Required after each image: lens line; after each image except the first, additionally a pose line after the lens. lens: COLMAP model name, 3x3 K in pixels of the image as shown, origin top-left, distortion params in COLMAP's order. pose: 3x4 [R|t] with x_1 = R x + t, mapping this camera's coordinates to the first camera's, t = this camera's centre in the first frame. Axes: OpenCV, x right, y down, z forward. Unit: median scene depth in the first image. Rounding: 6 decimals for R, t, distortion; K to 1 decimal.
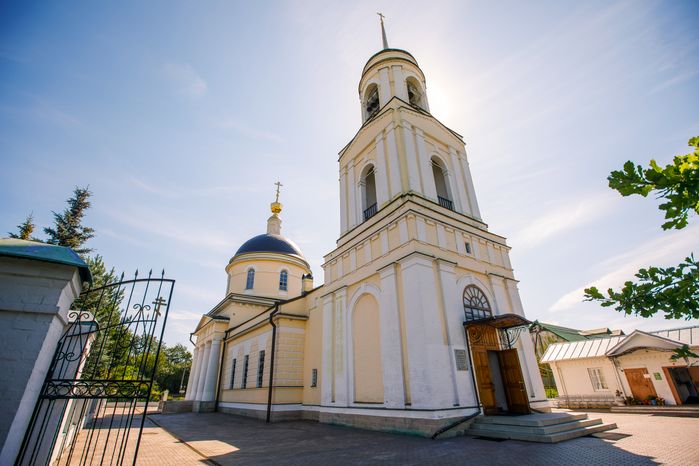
lens RADIAL K [[319.2, 0, 355.5], [0, 319.2, 235.6], [0, 0, 1]] dist [0.000232, 0.000419]
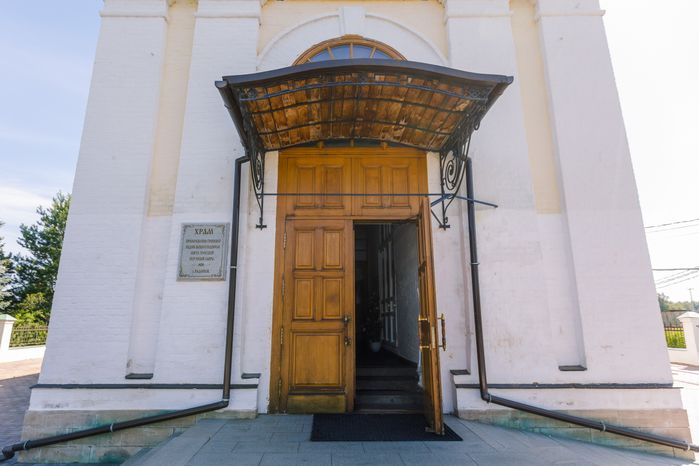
lens RADIAL K [[319.2, 0, 349.3], [0, 319.2, 232.7], [0, 0, 1]] dist [0.000232, 0.000419]
pose [[0.809245, -0.087792, -0.580874, 0.654882], [0.235143, 0.954515, 0.183327, 0.345945], [0.538358, -0.284945, 0.793081, 0.825541]]
